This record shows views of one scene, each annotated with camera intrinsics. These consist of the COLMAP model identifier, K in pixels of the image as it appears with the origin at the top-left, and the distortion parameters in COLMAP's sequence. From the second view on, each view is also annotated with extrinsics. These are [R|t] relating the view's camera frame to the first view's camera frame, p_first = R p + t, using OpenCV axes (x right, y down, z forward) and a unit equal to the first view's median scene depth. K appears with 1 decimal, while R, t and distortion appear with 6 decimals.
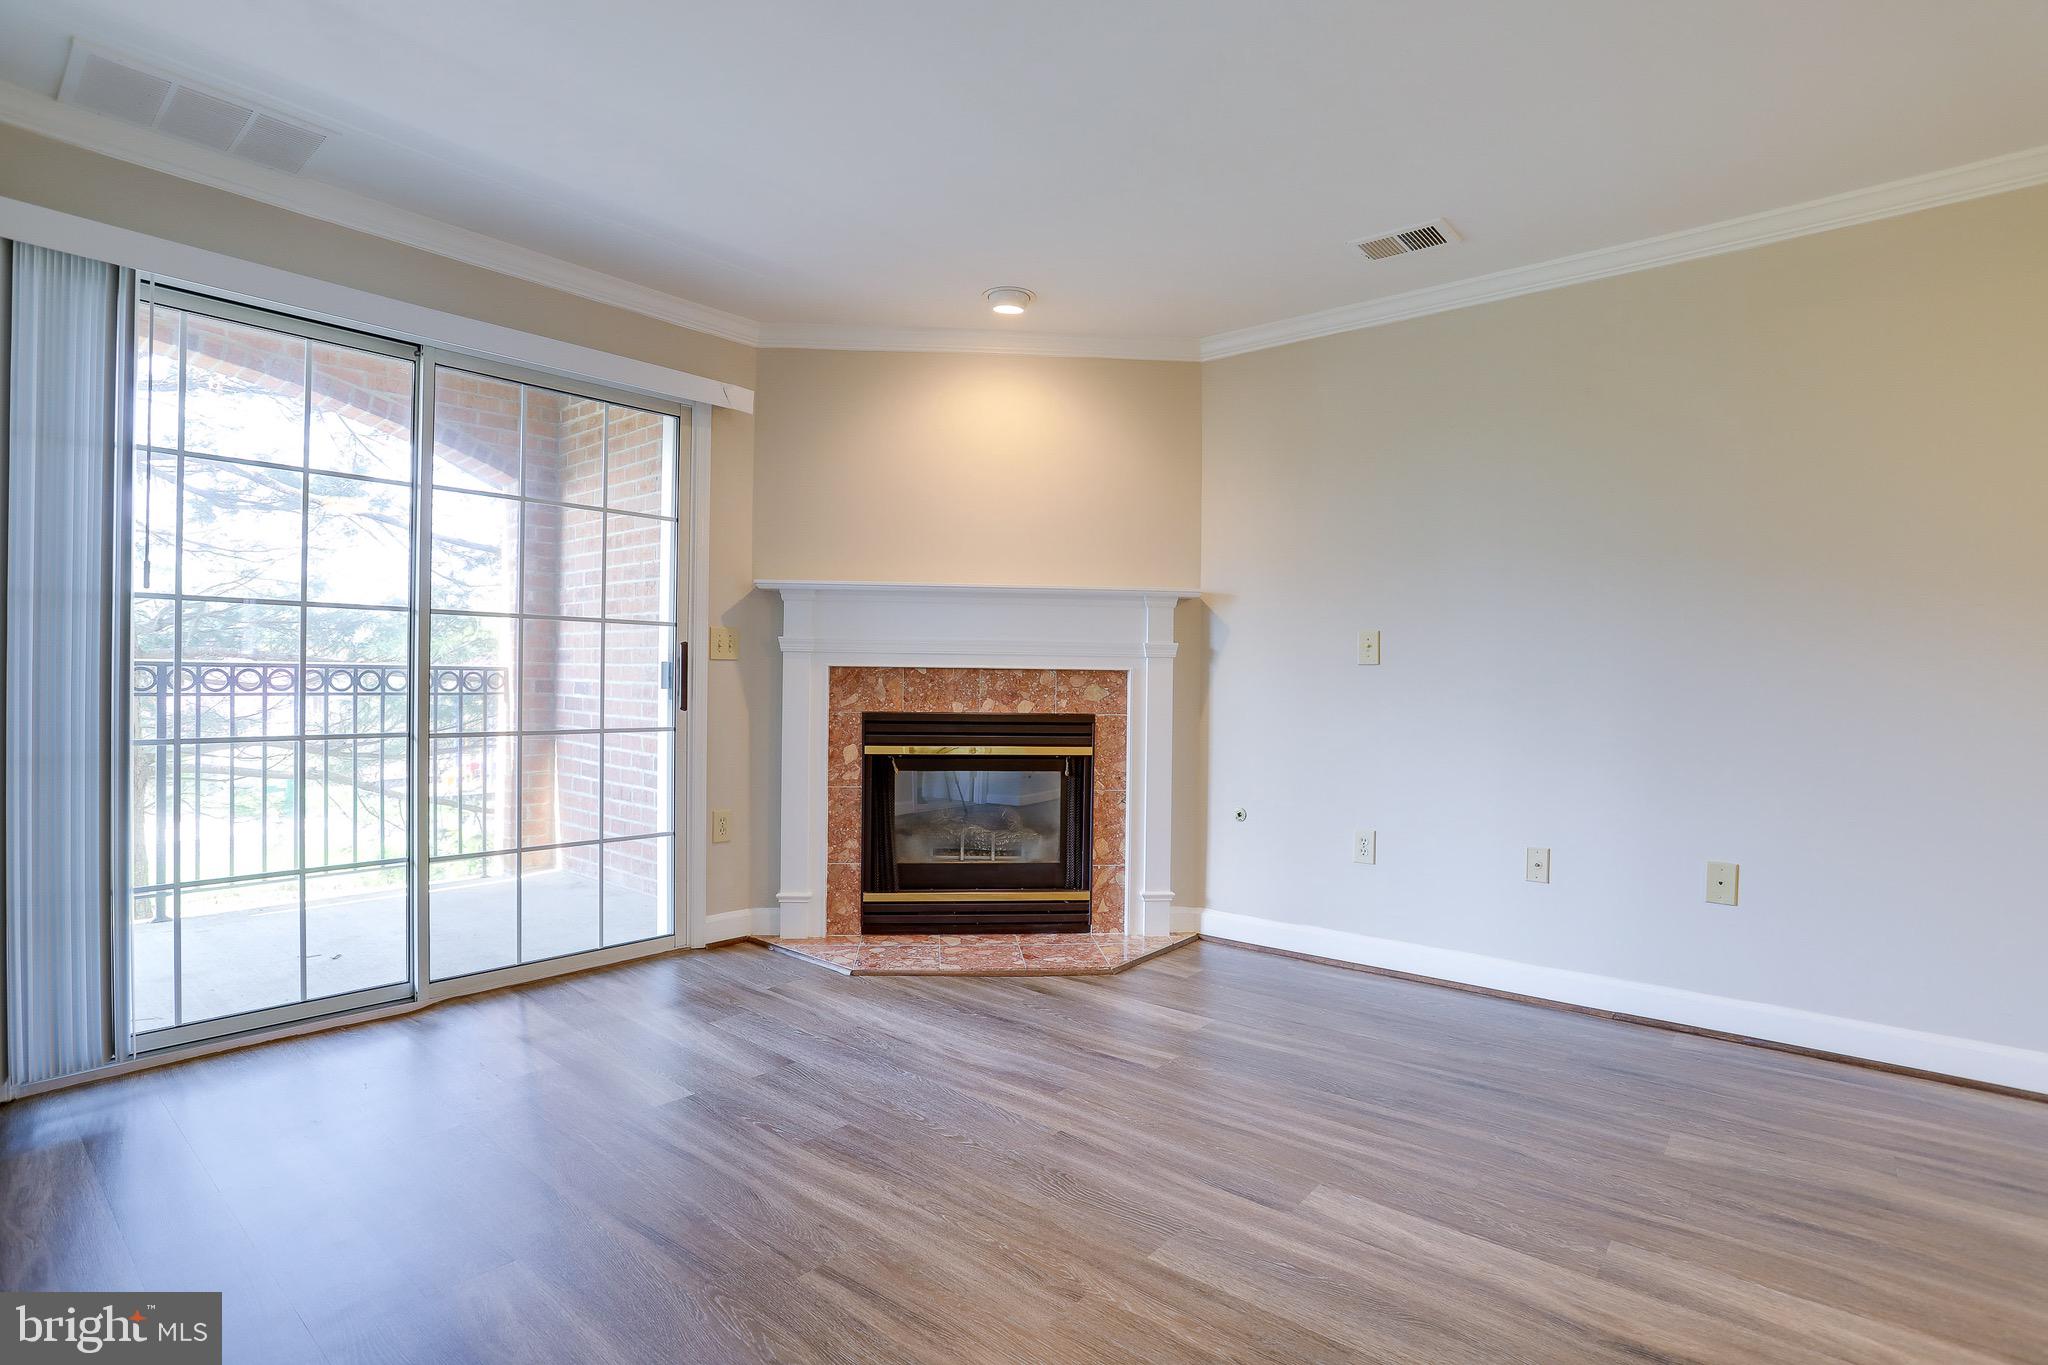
lens RADIAL K [[998.9, 0, 1024.0], [0, 998.9, 682.5], [0, 0, 1]] dist [-0.071301, 0.033234]
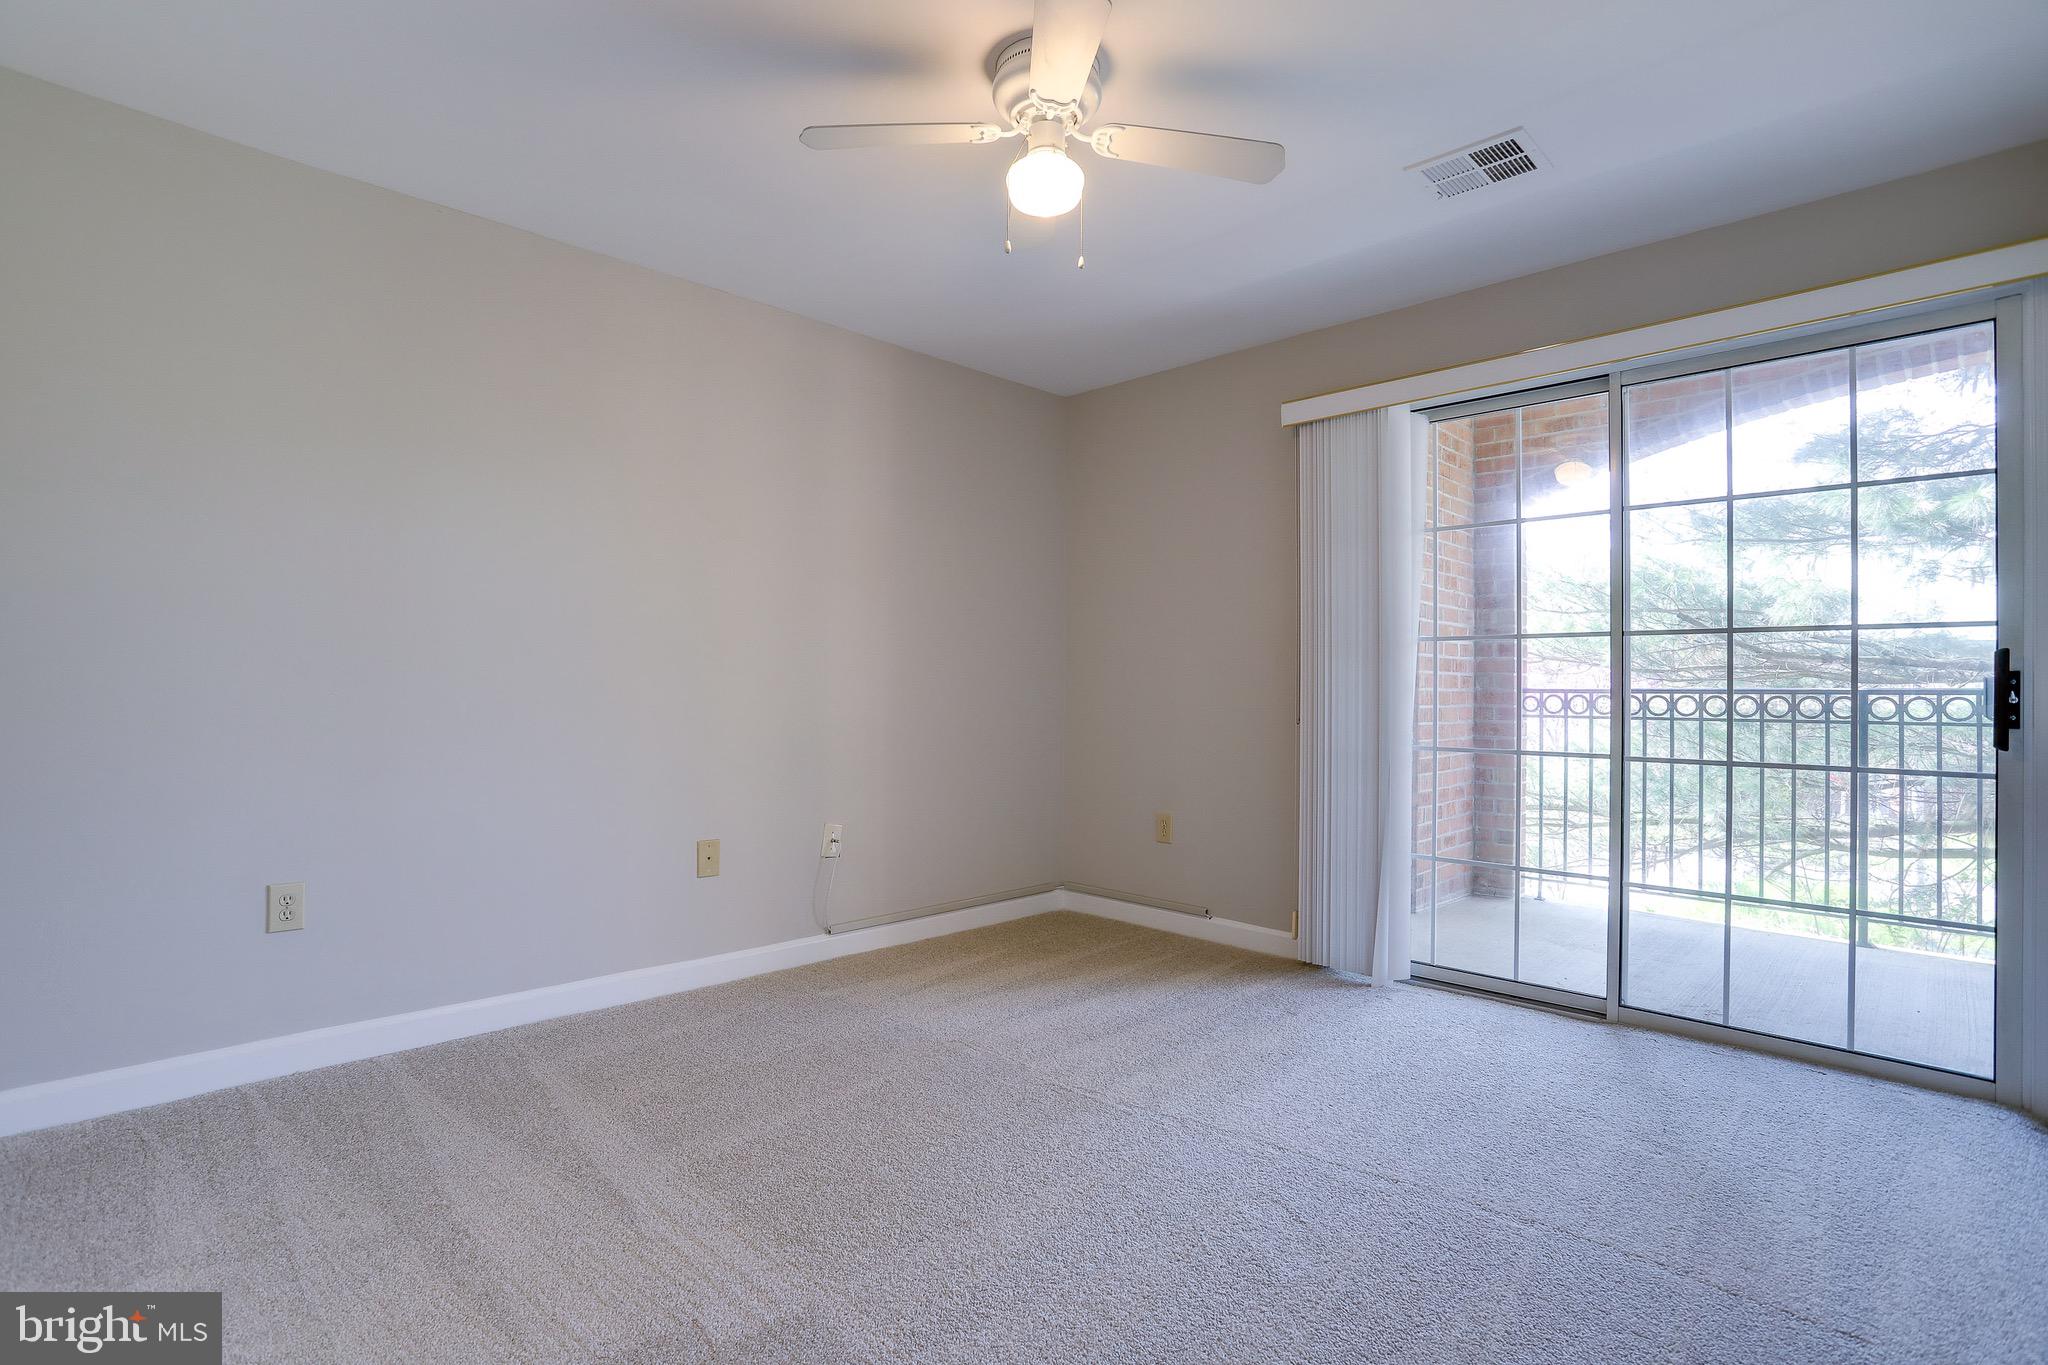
lens RADIAL K [[998.9, 0, 1024.0], [0, 998.9, 682.5], [0, 0, 1]] dist [-0.071301, 0.033234]
pose [[-0.095260, -0.021693, -0.995216, 0.342402], [-0.011417, 0.999721, -0.020698, 0.002445], [0.995387, 0.009391, -0.095481, 0.366418]]
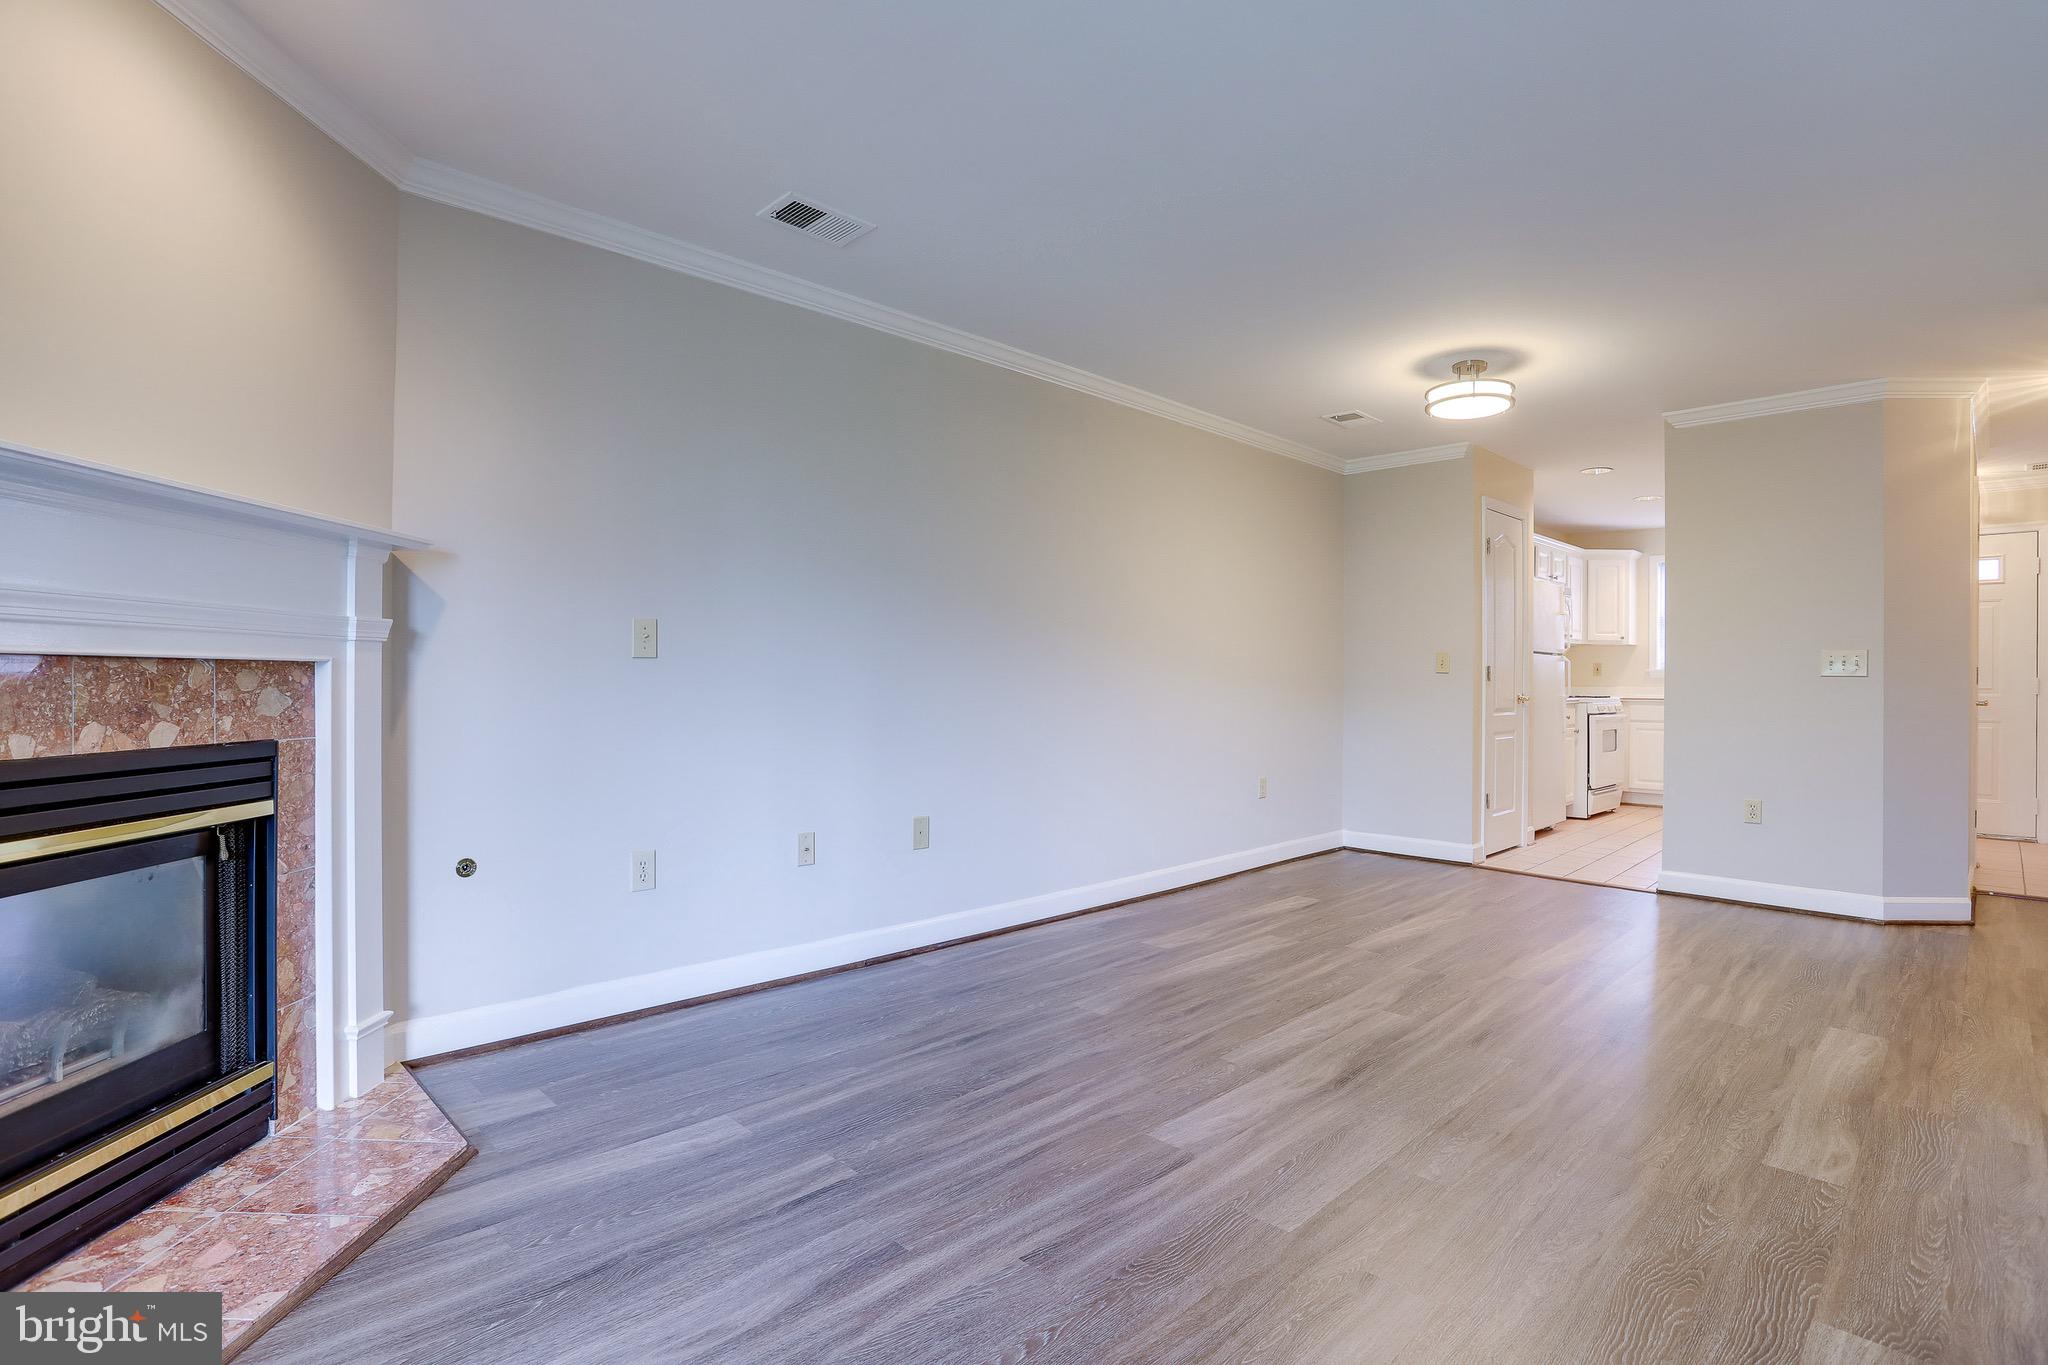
lens RADIAL K [[998.9, 0, 1024.0], [0, 998.9, 682.5], [0, 0, 1]] dist [-0.071301, 0.033234]
pose [[0.093552, -0.015109, 0.995500, -0.427759], [-0.002875, 0.999877, 0.015446, -0.009745], [-0.995610, -0.004307, 0.093497, 0.540303]]
